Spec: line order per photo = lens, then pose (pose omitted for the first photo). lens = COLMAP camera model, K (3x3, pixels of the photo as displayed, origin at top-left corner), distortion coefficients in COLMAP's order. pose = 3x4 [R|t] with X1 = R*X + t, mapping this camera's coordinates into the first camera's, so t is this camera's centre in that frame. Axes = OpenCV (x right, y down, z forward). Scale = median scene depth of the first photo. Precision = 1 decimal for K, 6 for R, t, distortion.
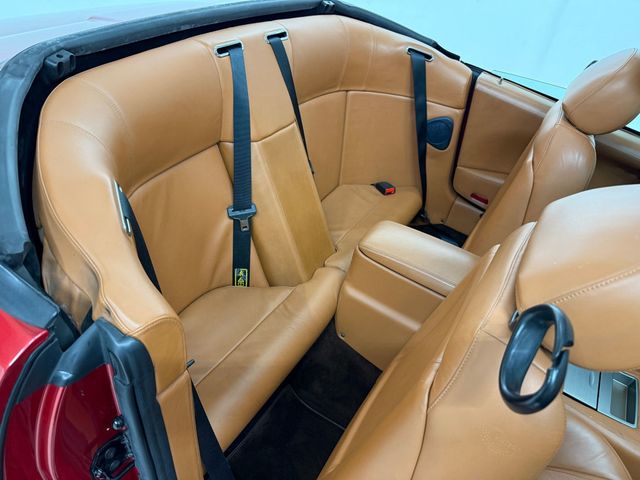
lens RADIAL K [[439.7, 0, 320.0], [0, 439.7, 240.0], [0, 0, 1]] dist [-0.006300, -0.004065]
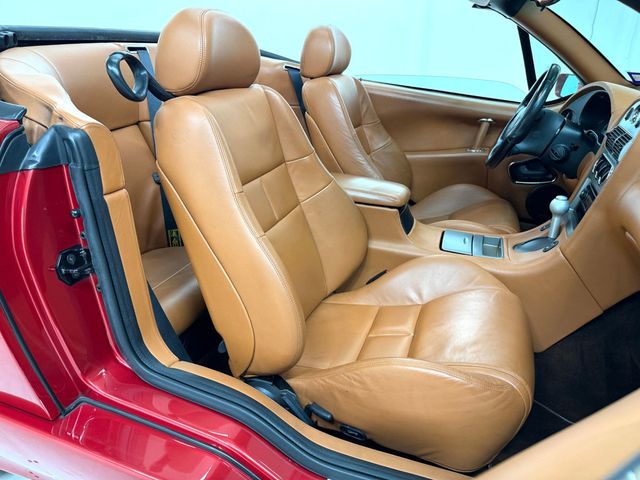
lens RADIAL K [[439.7, 0, 320.0], [0, 439.7, 240.0], [0, 0, 1]] dist [-0.006300, -0.004065]
pose [[0.971454, -0.188560, 0.143951, 0.052968], [0.216916, 0.951719, -0.217207, 0.885016], [-0.096045, 0.242232, 0.965453, -0.320976]]
